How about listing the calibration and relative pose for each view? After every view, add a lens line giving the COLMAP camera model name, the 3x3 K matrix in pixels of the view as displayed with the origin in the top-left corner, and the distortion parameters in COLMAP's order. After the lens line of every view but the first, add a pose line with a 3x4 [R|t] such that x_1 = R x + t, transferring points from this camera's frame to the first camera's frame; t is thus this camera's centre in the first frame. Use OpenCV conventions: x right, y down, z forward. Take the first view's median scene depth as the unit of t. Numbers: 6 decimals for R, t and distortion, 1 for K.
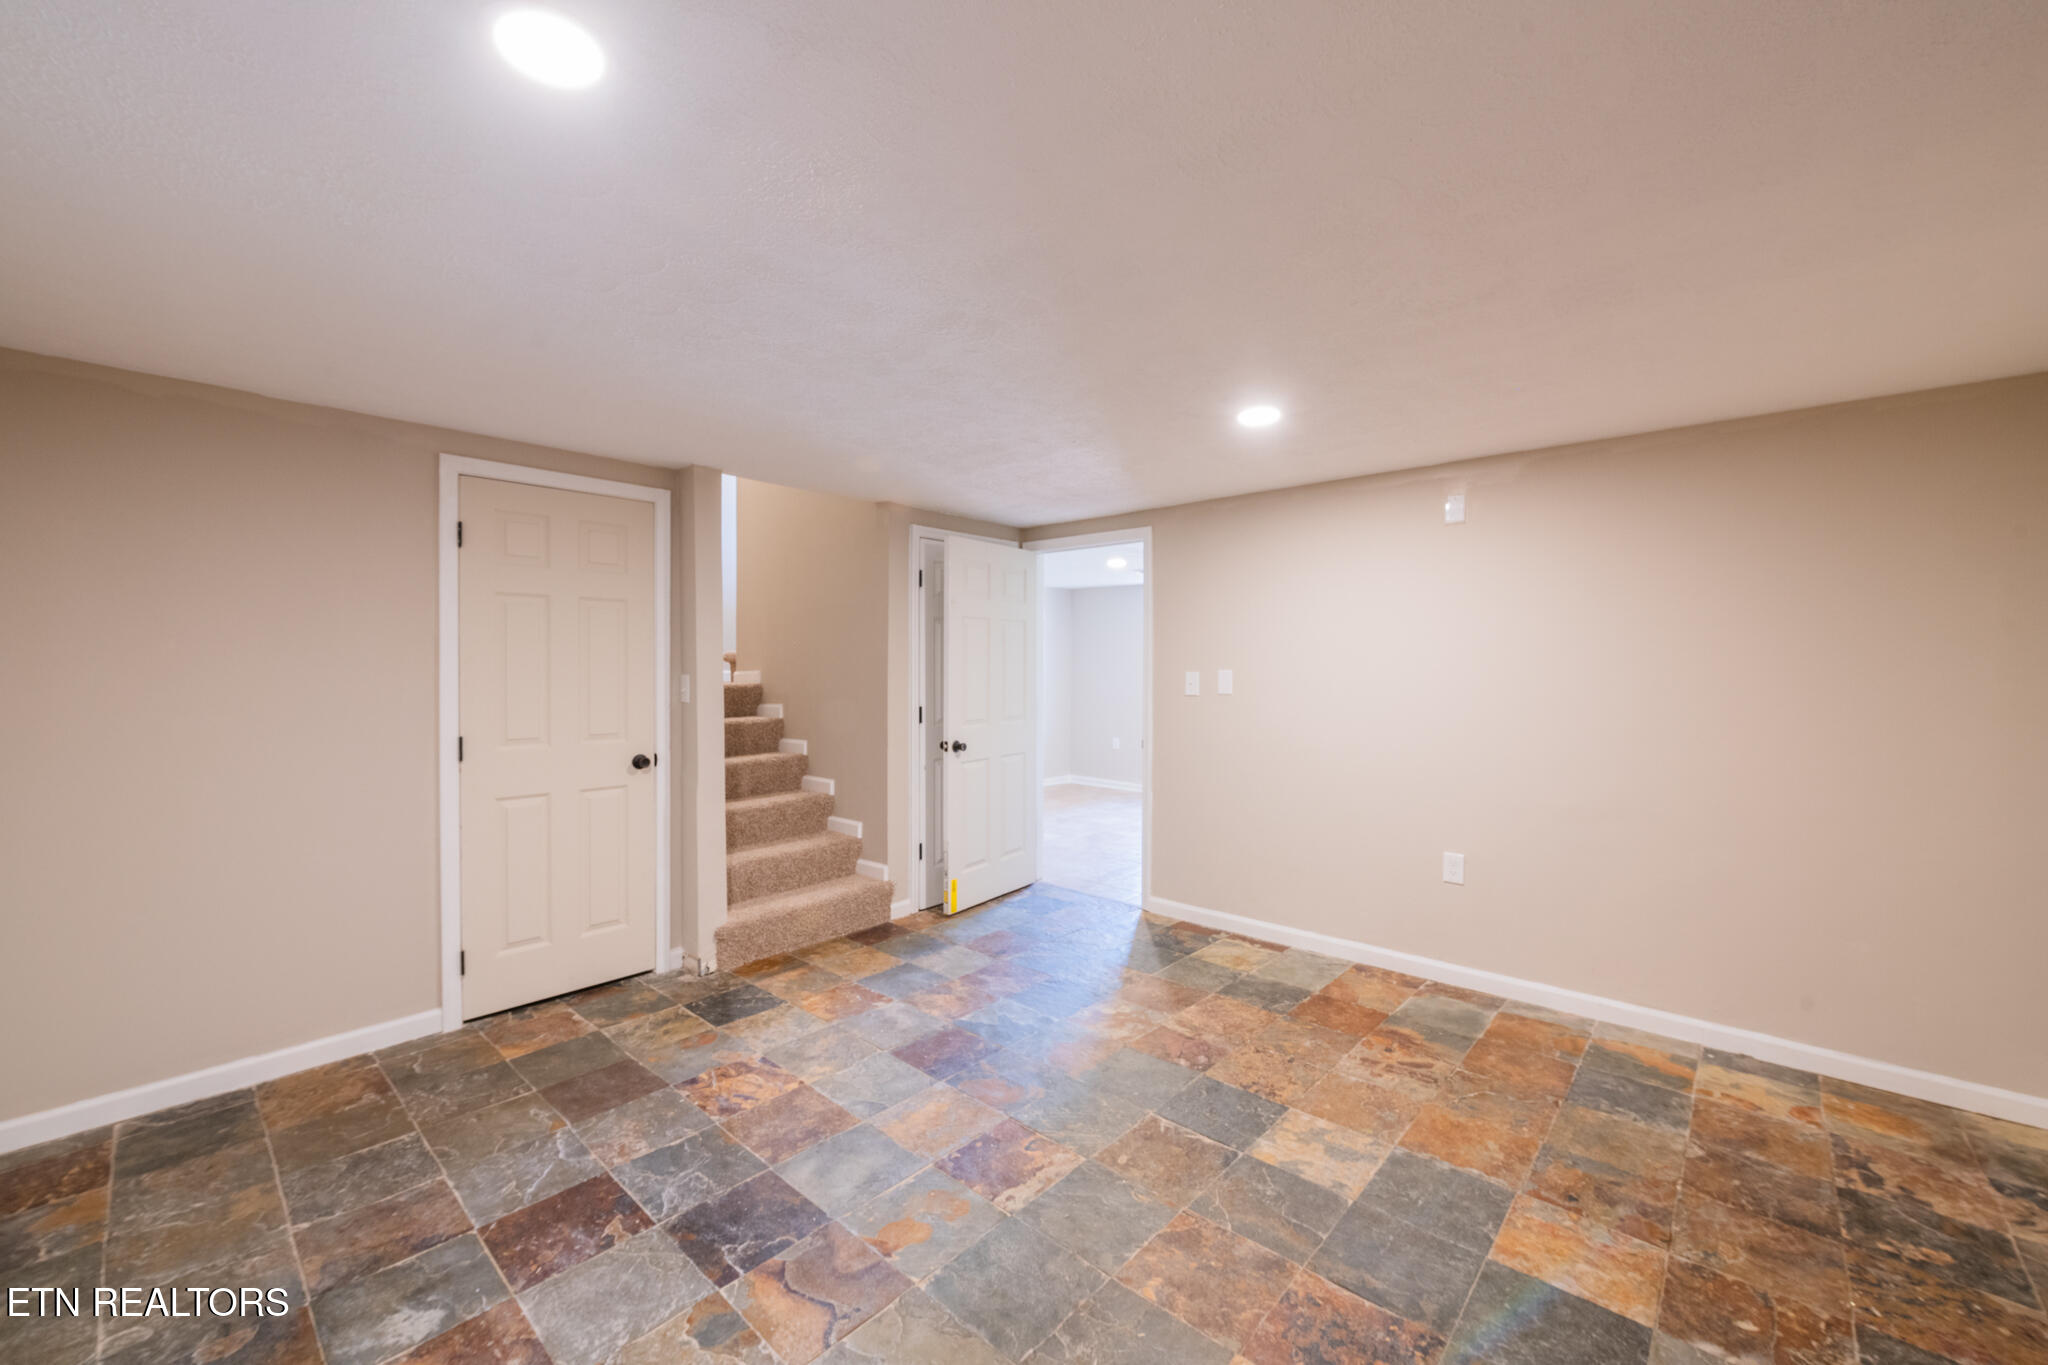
lens RADIAL K [[825.4, 0, 1024.0], [0, 825.4, 682.5], [0, 0, 1]] dist [-0.000011, -0.000064]
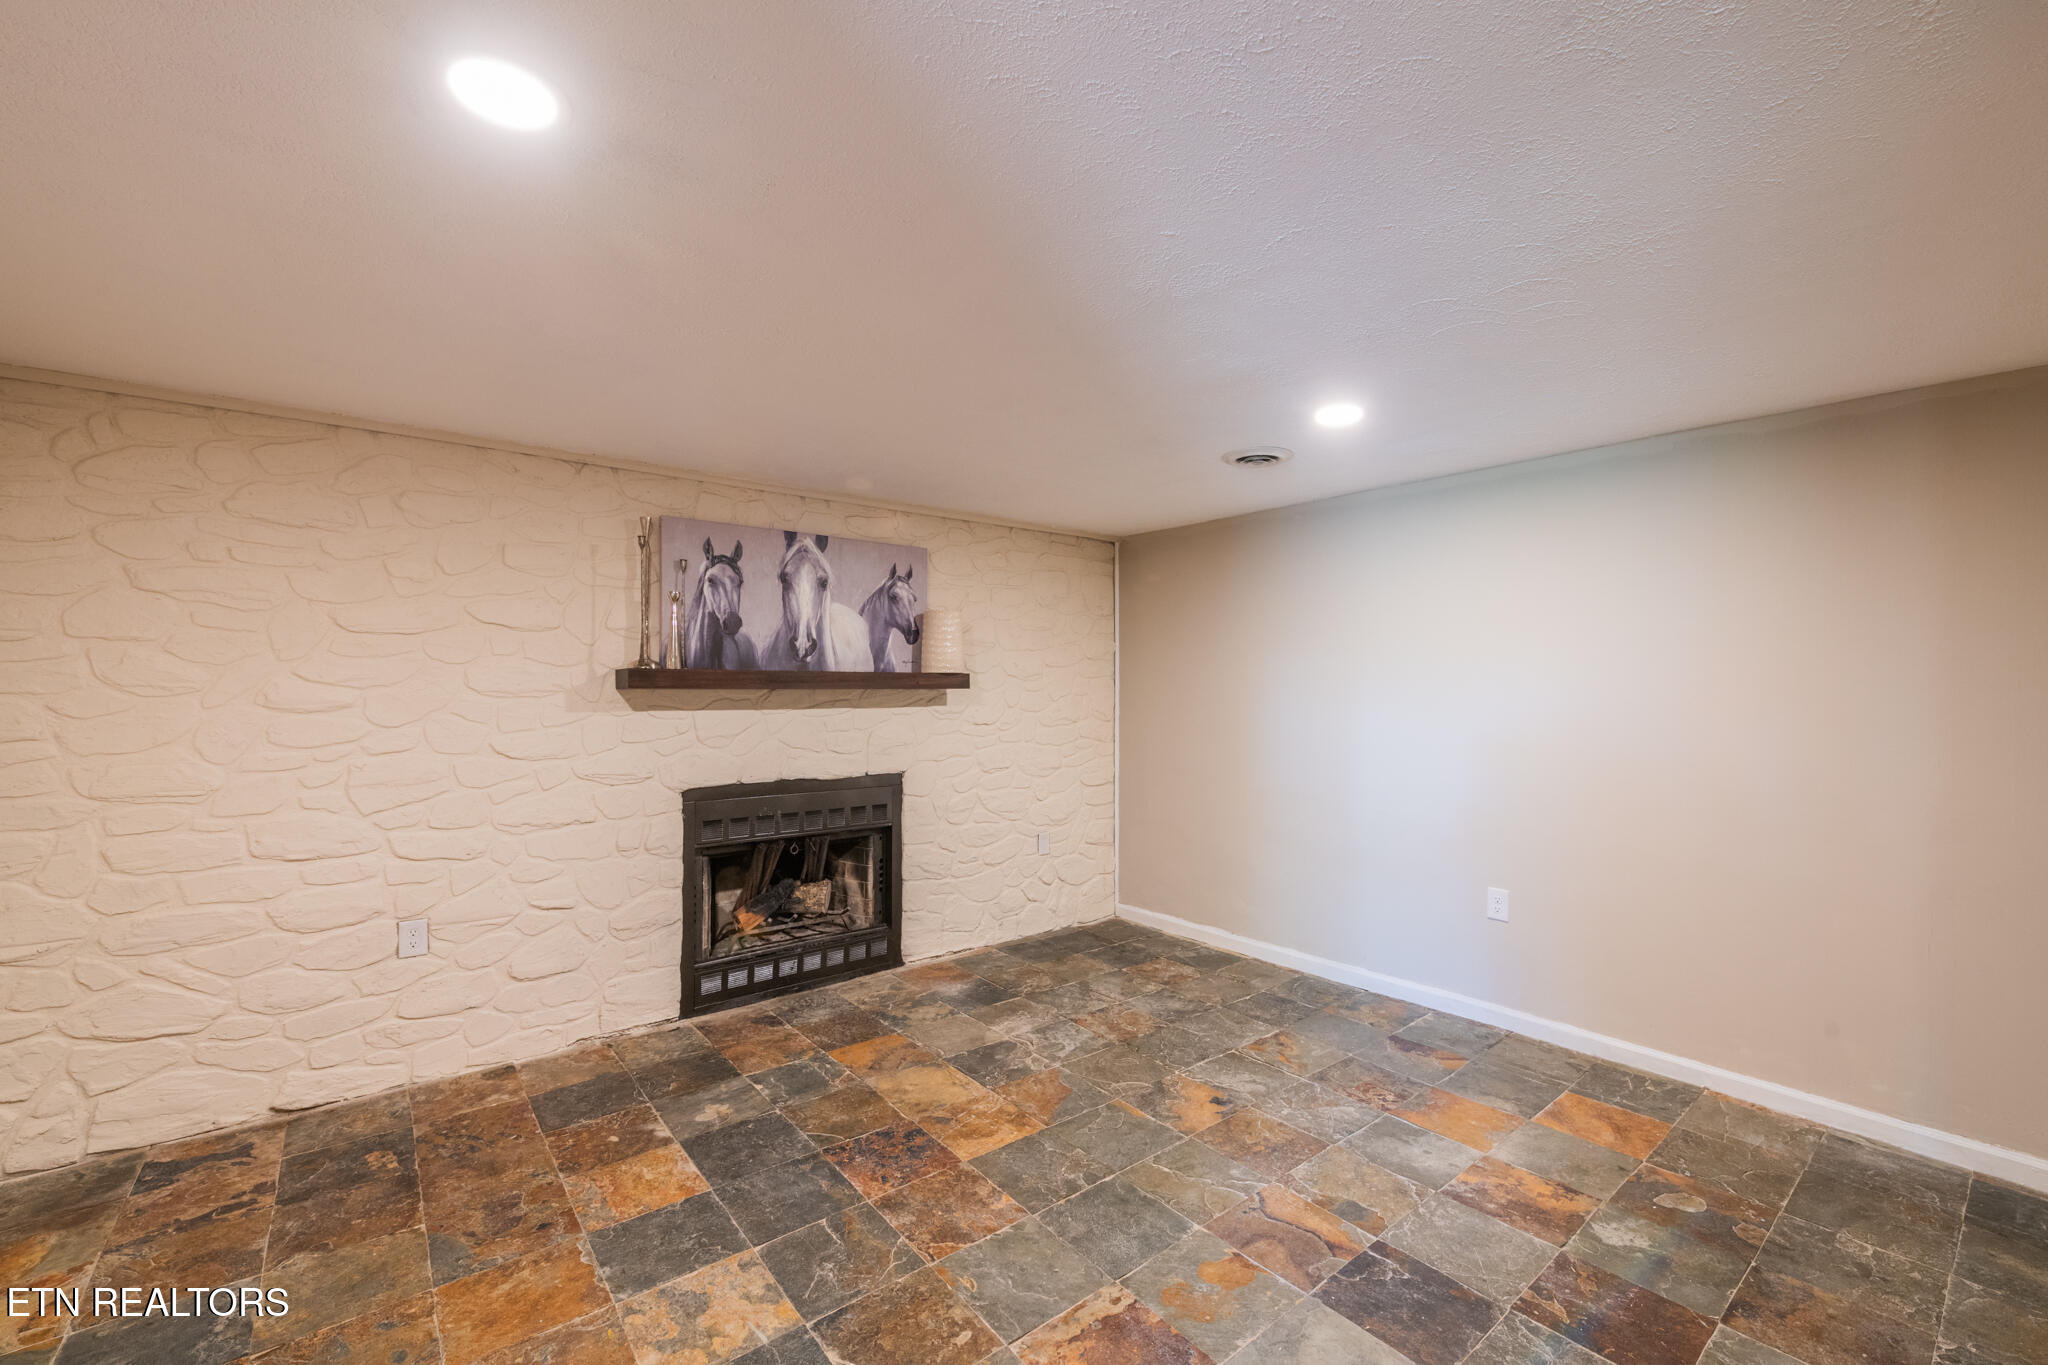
lens RADIAL K [[825.4, 0, 1024.0], [0, 825.4, 682.5], [0, 0, 1]] dist [-0.000011, -0.000064]
pose [[-0.986344, -0.003636, 0.164656, -0.065415], [-0.001674, 0.999926, 0.012053, -0.039042], [-0.164687, 0.011613, -0.986277, 1.947277]]
